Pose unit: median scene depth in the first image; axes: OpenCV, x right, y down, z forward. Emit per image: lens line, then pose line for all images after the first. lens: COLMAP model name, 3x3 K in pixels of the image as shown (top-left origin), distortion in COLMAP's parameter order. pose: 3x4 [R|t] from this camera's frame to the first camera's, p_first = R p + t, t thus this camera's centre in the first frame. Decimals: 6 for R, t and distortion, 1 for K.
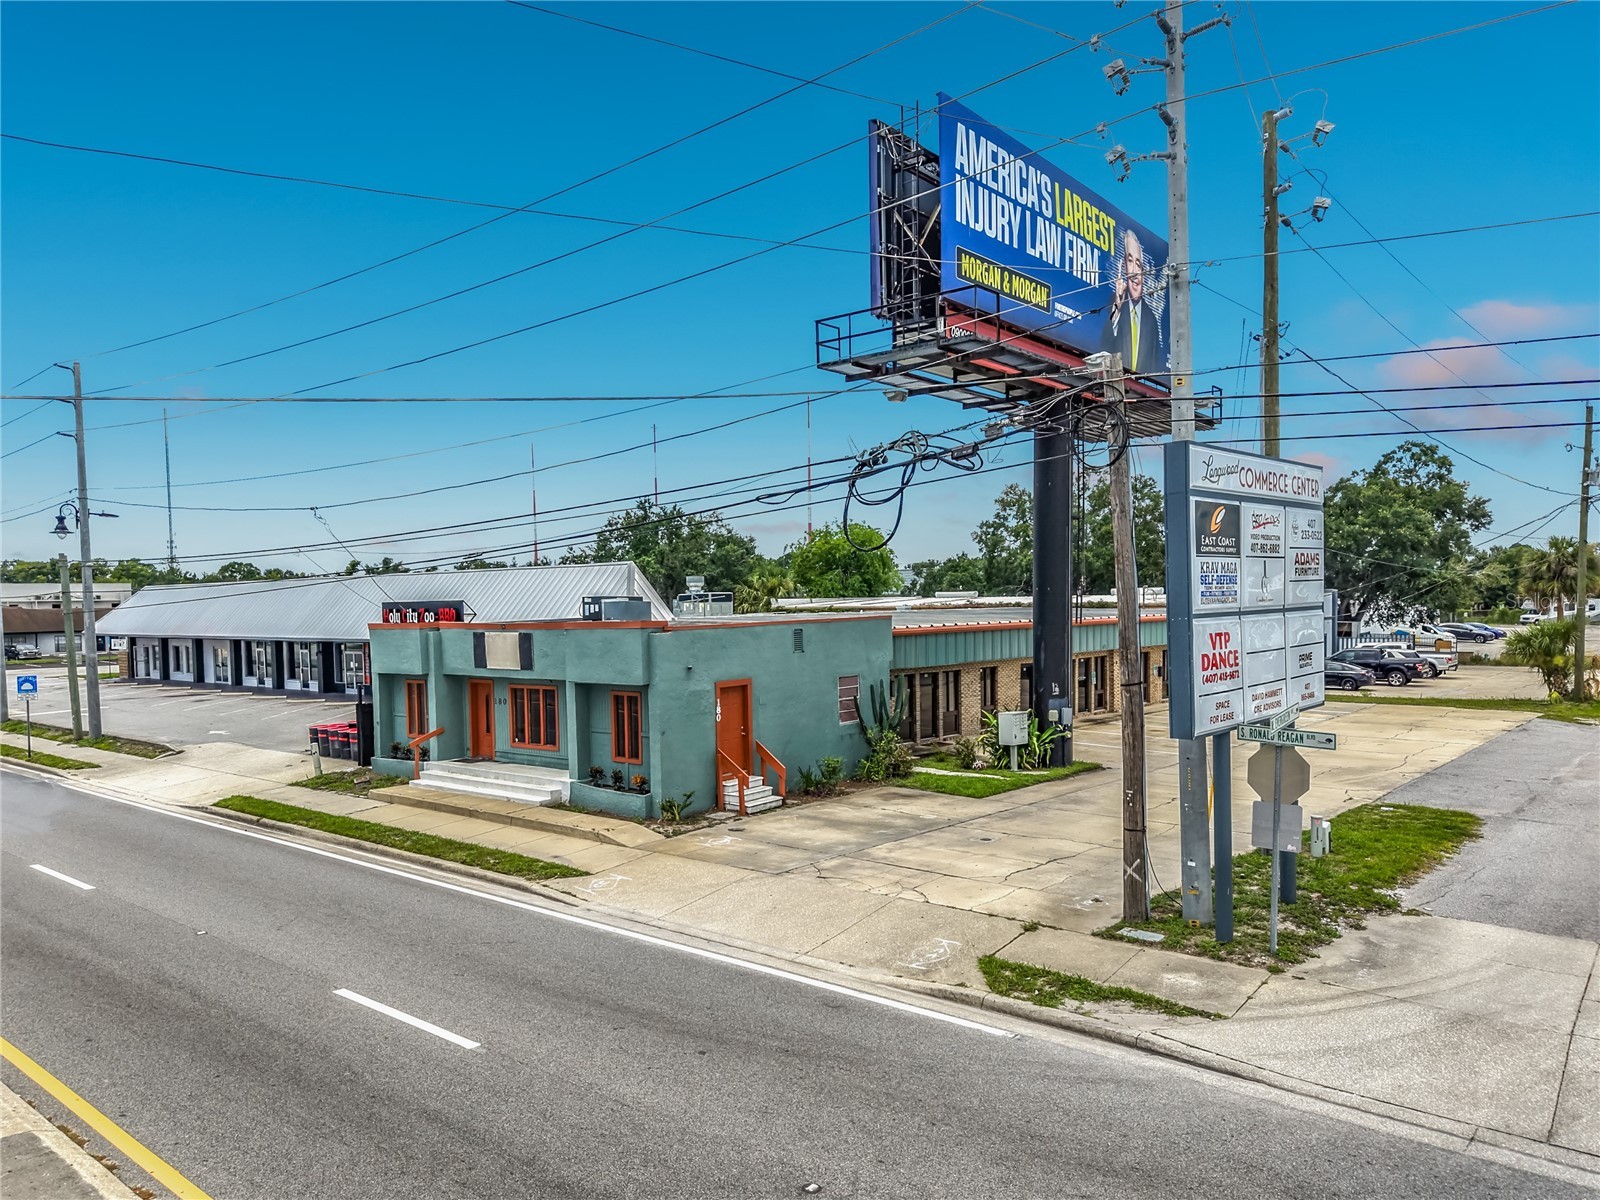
lens RADIAL K [[1100.4, 0, 799.2], [0, 1100.4, 634.8], [0, 0, 1]] dist [0.045881, -0.031372]
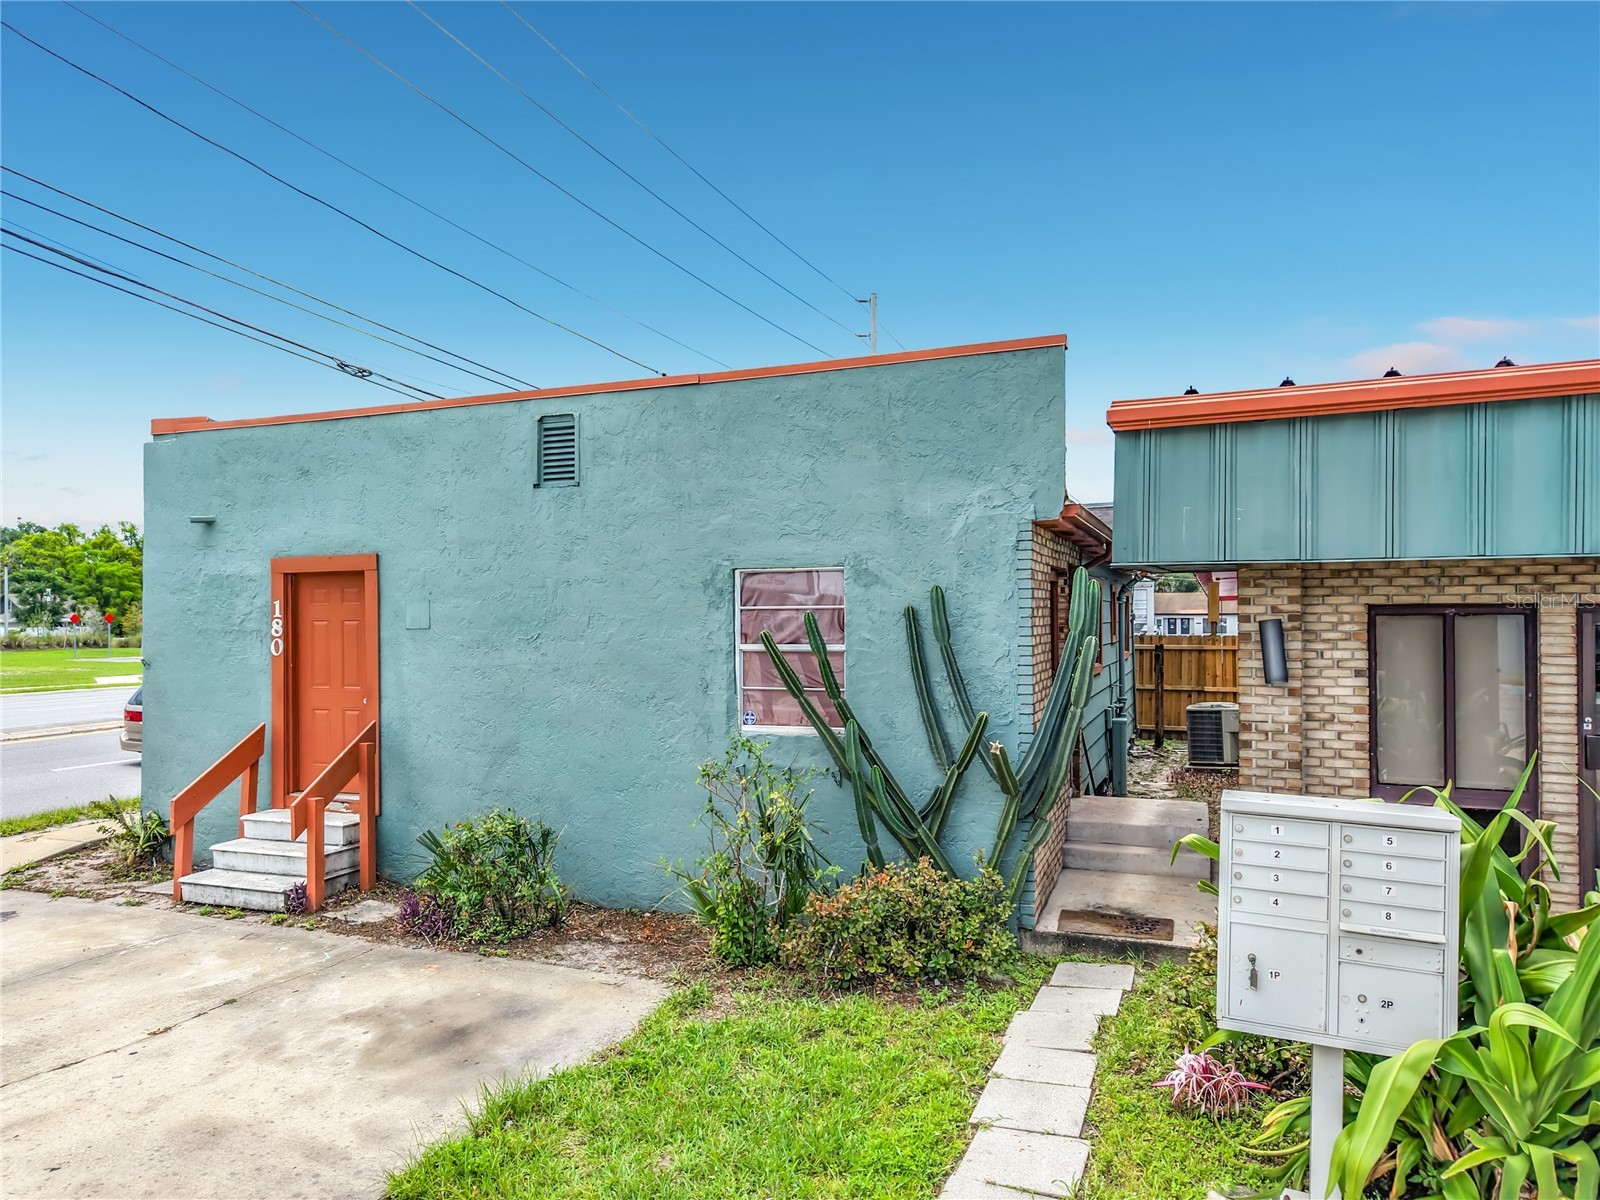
lens RADIAL K [[1067.4, 0, 800.8], [0, 1067.4, 619.3], [0, 0, 1]] dist [0.067955, -0.089445]
pose [[0.322679, 0.017713, -0.946343, 0.339550], [-0.031089, 0.999484, 0.008107, 0.052858], [0.945998, 0.026805, 0.323063, 0.990920]]
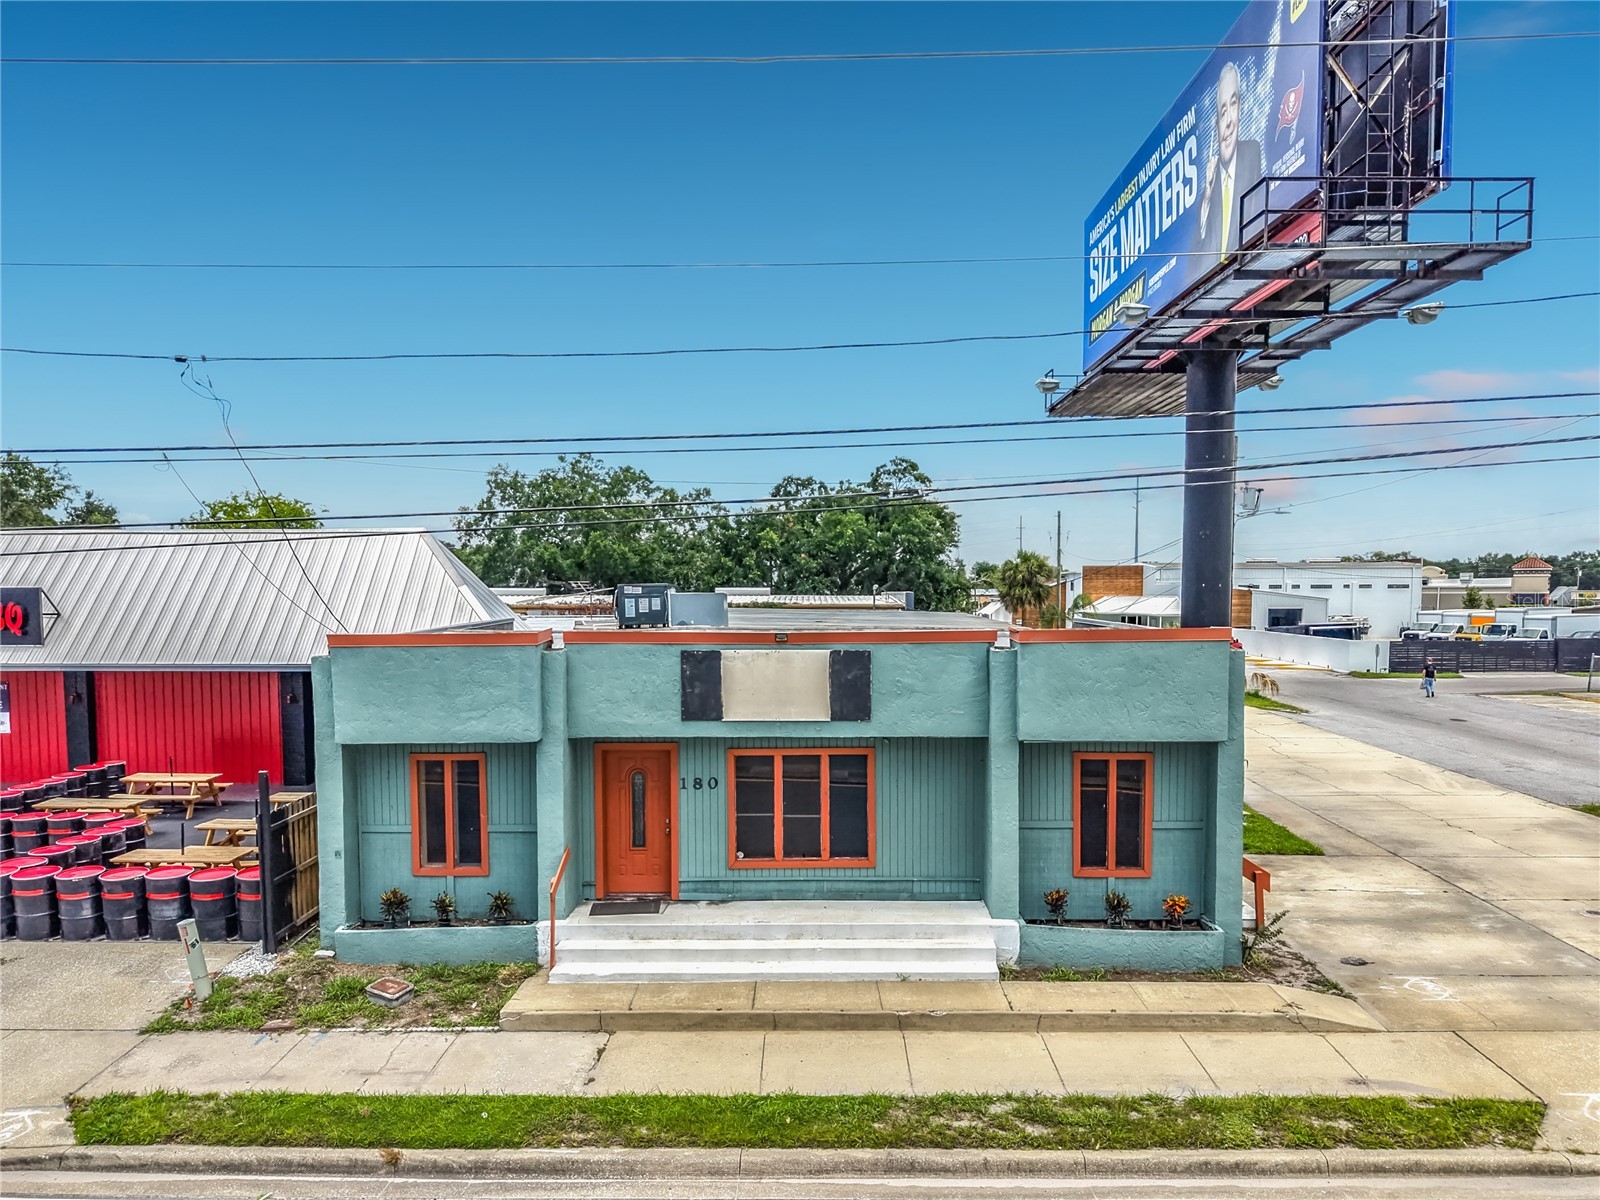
lens RADIAL K [[1129.5, 0, 812.3], [0, 1129.5, 647.1], [0, 0, 1]] dist [-0.001637, -0.004290]
pose [[0.776148, -0.013976, 0.630396, -0.605391], [0.008143, 0.999893, 0.012143, -0.010273], [-0.630498, -0.004292, 0.776179, 0.603569]]
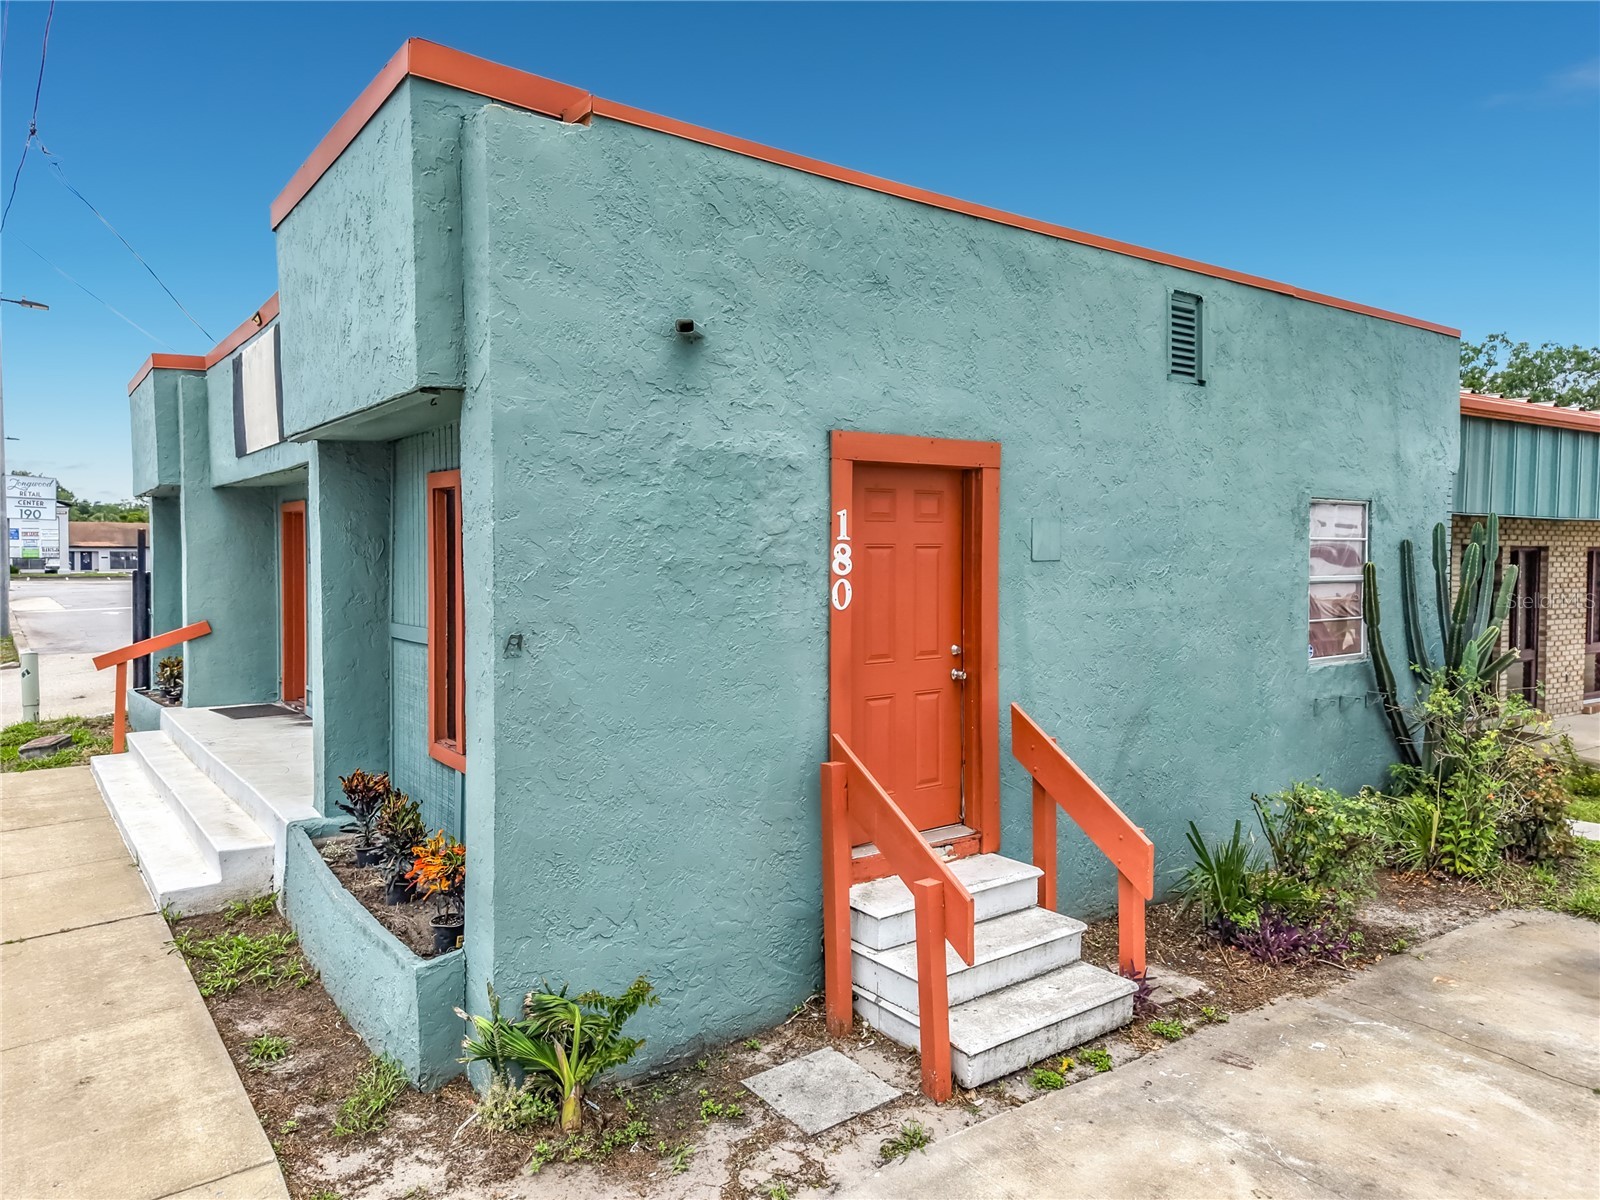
lens RADIAL K [[1061.5, 0, 798.5], [0, 1061.5, 586.9], [0, 0, 1]] dist [0.030119, -0.000217]
pose [[0.970989, 0.028421, -0.237430, -0.029751], [-0.027688, 0.999596, 0.006423, 0.068459], [0.237517, 0.000337, 0.971383, 0.745333]]
